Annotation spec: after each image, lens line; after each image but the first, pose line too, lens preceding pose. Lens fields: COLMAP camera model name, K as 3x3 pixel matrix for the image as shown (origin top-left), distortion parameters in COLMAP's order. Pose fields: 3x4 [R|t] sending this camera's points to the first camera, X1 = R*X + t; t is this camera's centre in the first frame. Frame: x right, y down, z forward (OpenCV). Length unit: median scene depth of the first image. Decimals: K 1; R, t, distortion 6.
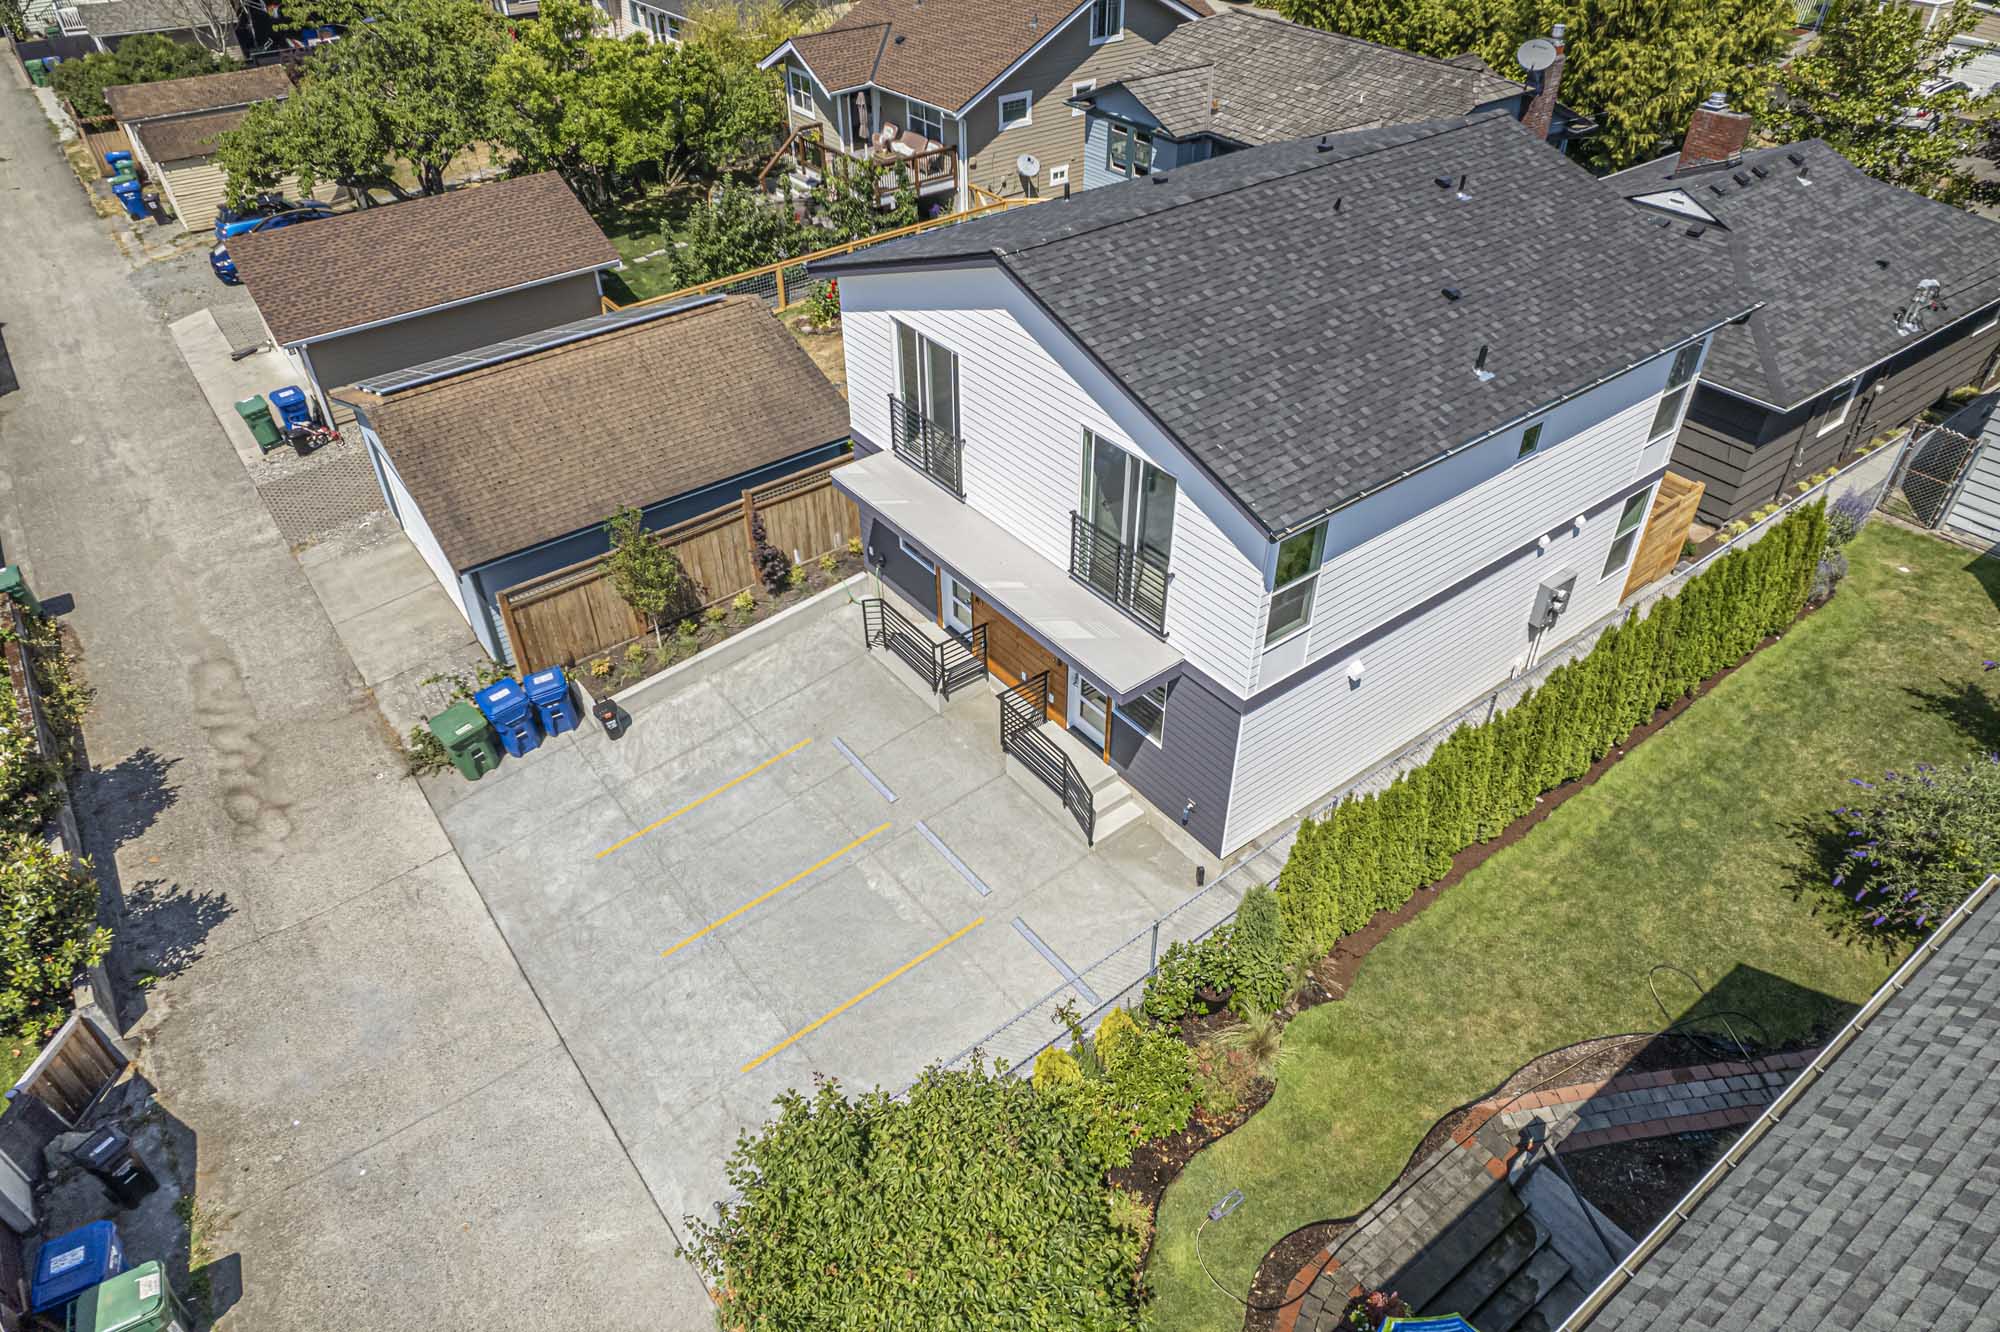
lens RADIAL K [[1292.3, 0, 1000.0], [0, 1292.3, 666.0], [0, 0, 1]] dist [-0.083196, 0.083851]
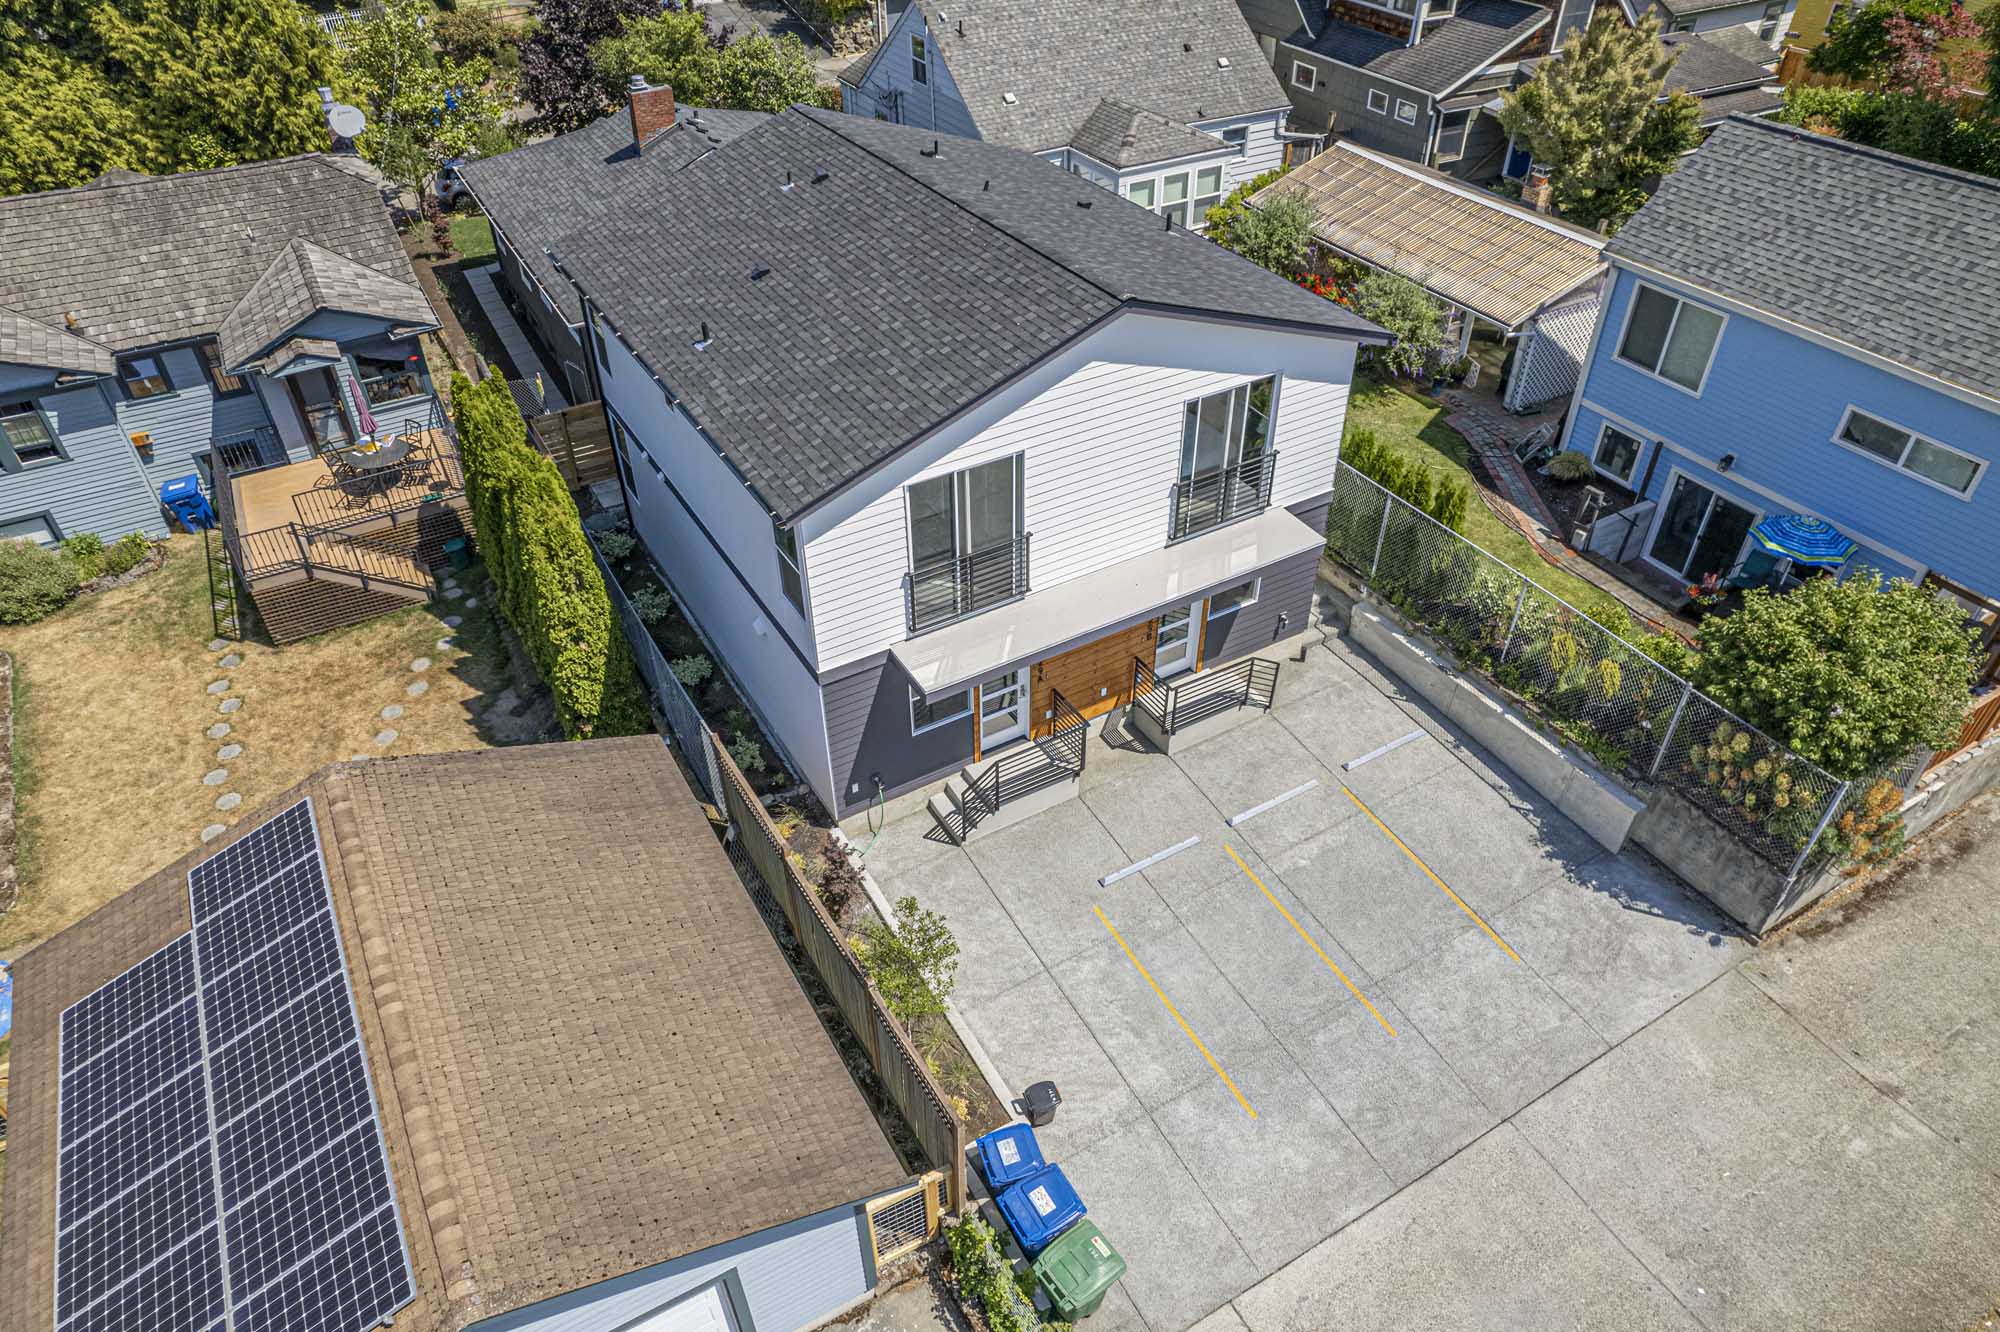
lens RADIAL K [[1267.8, 0, 1000.0], [0, 1267.8, 666.0], [0, 0, 1]] dist [-0.077368, 0.071090]
pose [[0.120343, -0.620167, 0.775185, -0.837363], [0.621728, 0.655840, 0.428169, -0.538412], [-0.773933, 0.430427, 0.464500, 0.642890]]
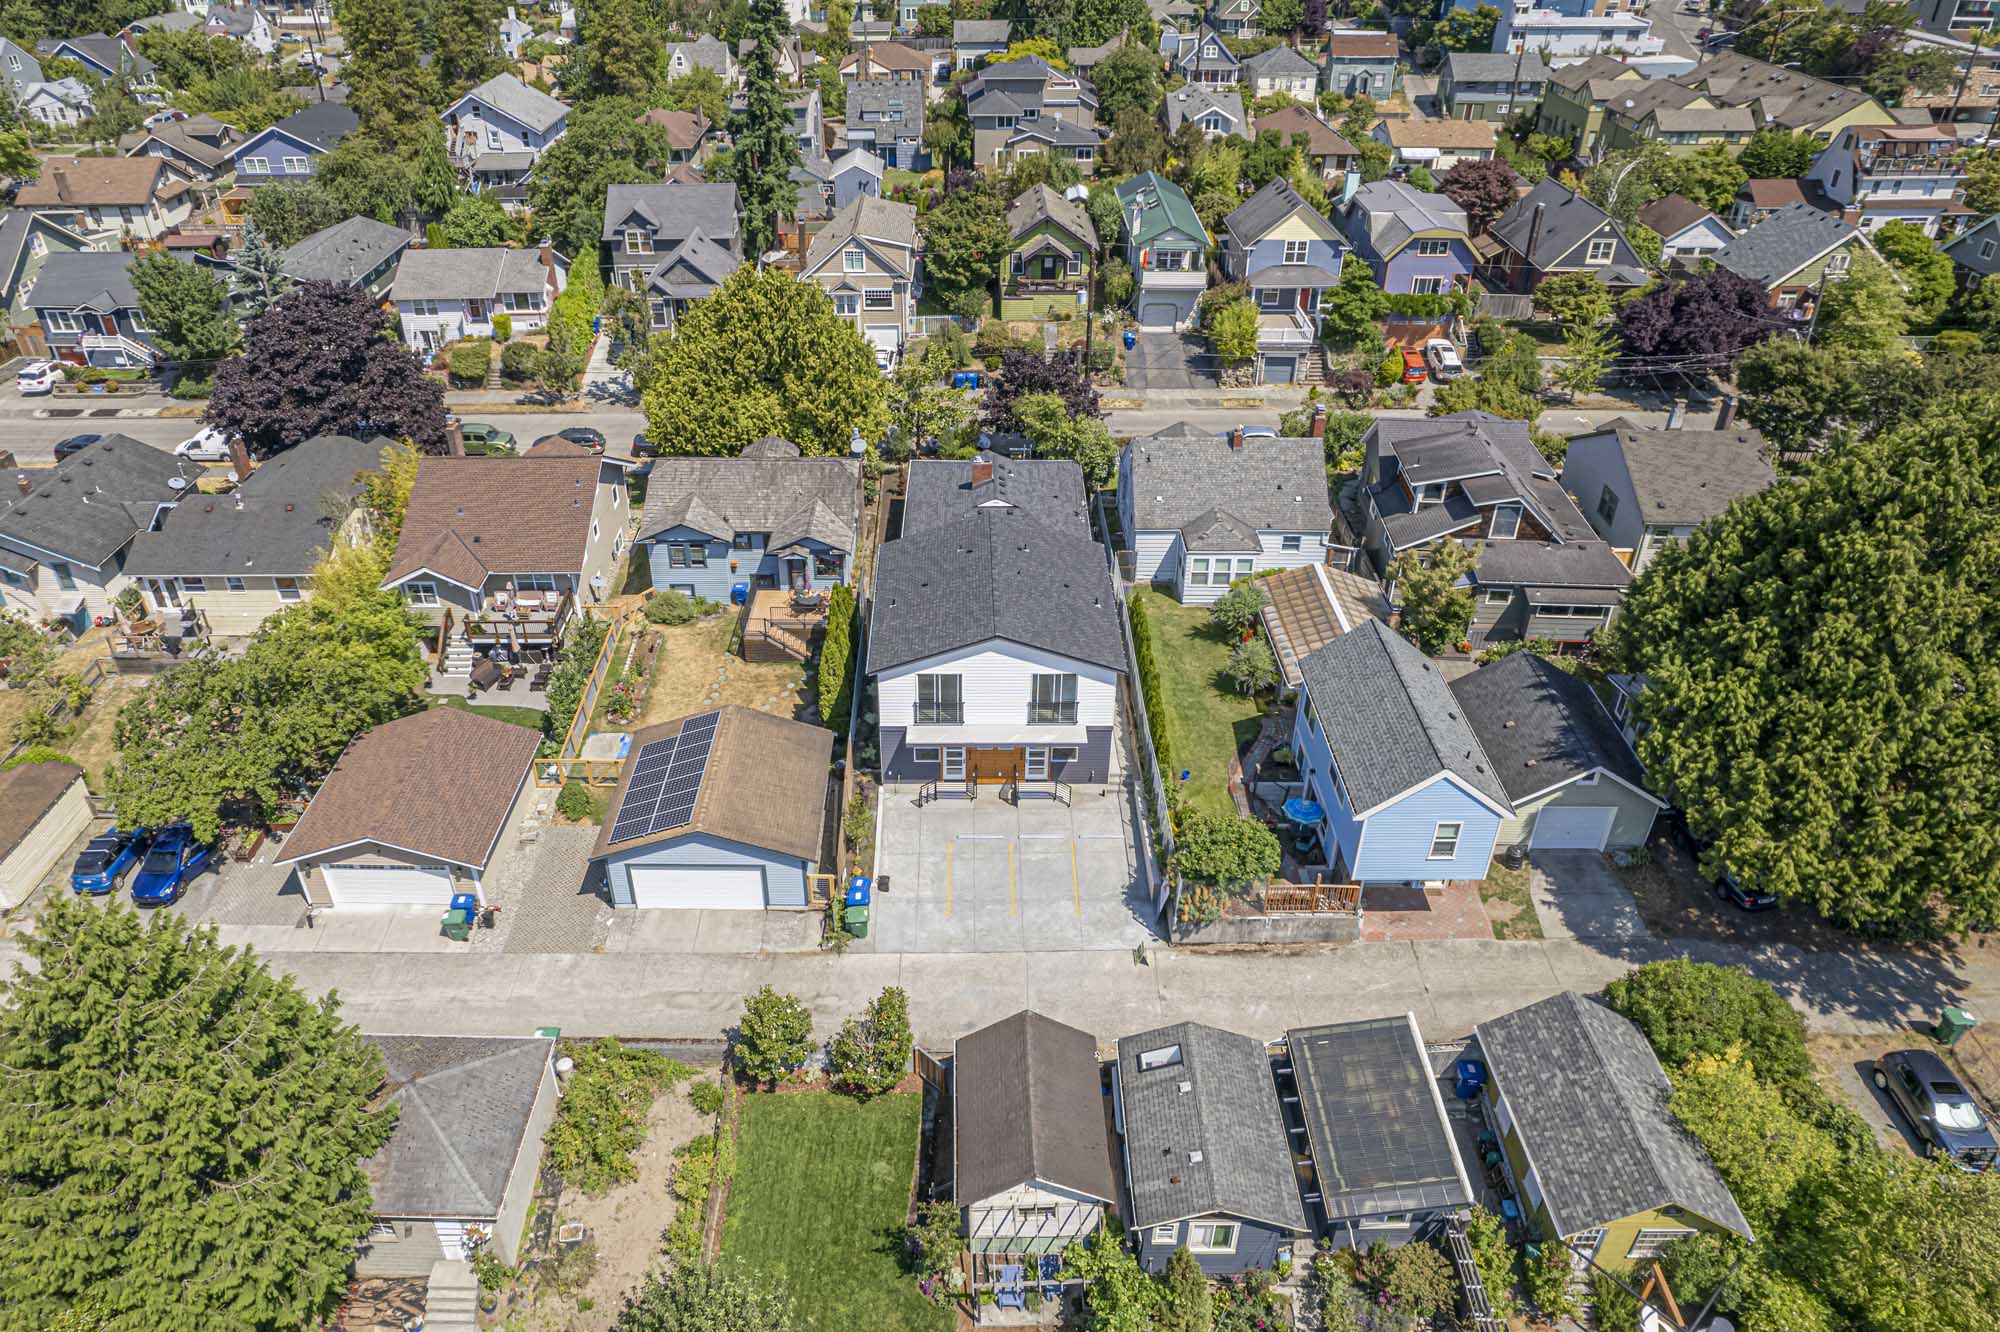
lens RADIAL K [[1292.3, 0, 1000.0], [0, 1292.3, 666.0], [0, 0, 1]] dist [-0.083196, 0.083851]
pose [[0.586676, -0.426250, 0.688566, -1.832053], [0.485930, 0.865477, 0.121740, -0.543190], [-0.647830, 0.263173, 0.714882, -0.993657]]
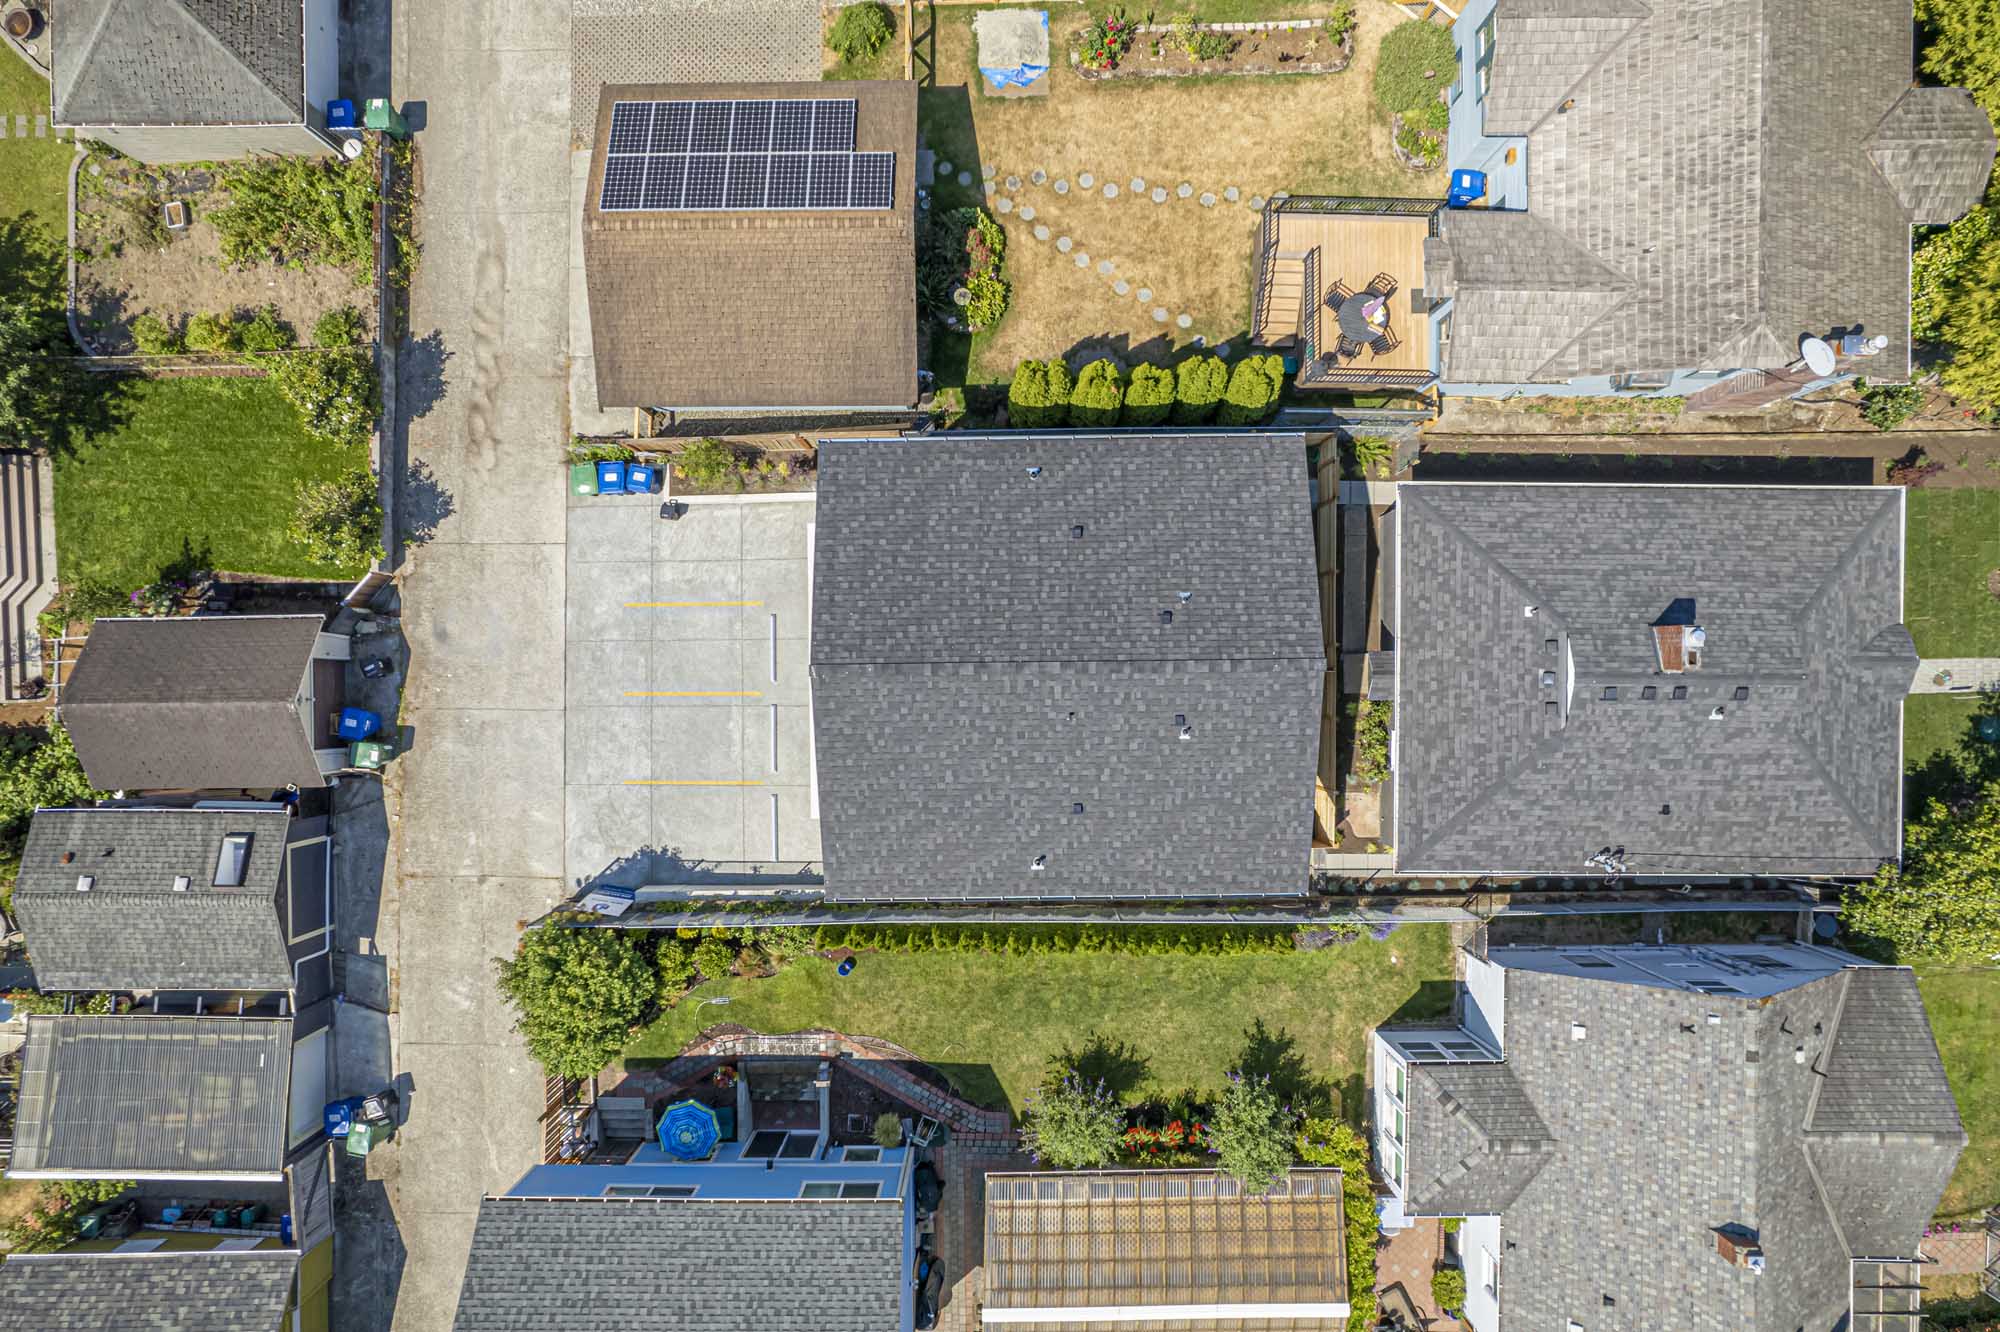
lens RADIAL K [[1267.8, 0, 1000.0], [0, 1267.8, 666.0], [0, 0, 1]] dist [-0.077368, 0.071090]
pose [[0.800901, 0.598193, 0.026882, 0.111475], [-0.384075, 0.478746, 0.789486, -1.462548], [0.459396, -0.642625, 0.613179, 0.115686]]
